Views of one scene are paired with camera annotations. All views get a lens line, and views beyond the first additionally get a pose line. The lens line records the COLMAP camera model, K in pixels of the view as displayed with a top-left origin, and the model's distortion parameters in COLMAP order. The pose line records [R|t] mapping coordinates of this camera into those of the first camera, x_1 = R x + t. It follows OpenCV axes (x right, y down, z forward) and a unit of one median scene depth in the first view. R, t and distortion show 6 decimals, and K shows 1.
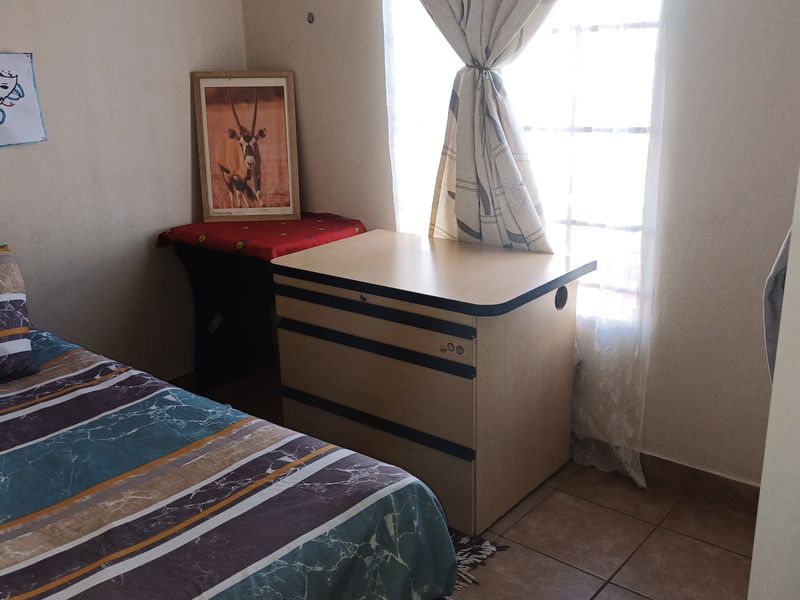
lens RADIAL K [[783.8, 0, 400.3], [0, 783.8, 318.6], [0, 0, 1]] dist [0.113954, -0.167803]
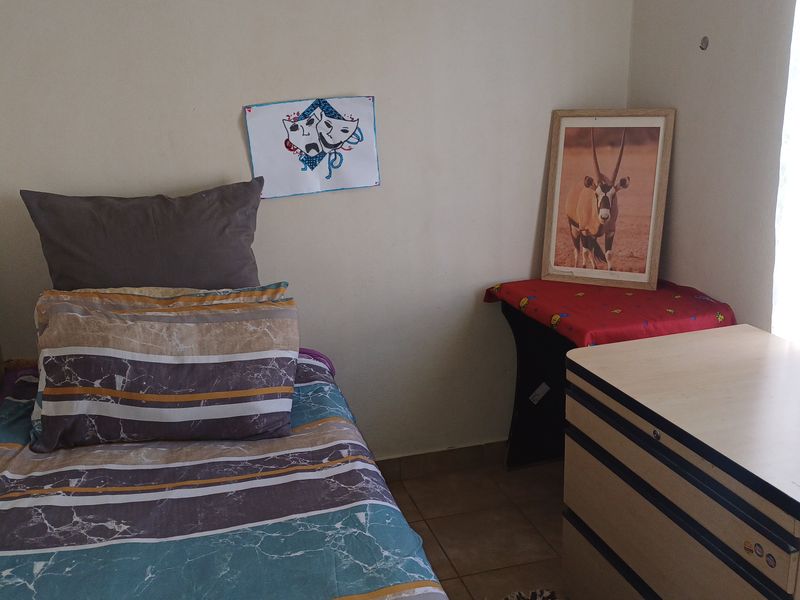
lens RADIAL K [[783.8, 0, 400.3], [0, 783.8, 318.6], [0, 0, 1]] dist [0.113954, -0.167803]
pose [[0.825099, 0.162291, -0.541178, 0.103318], [-0.162306, 0.985567, 0.048099, -0.097370], [0.541173, 0.048150, 0.839531, 0.187486]]
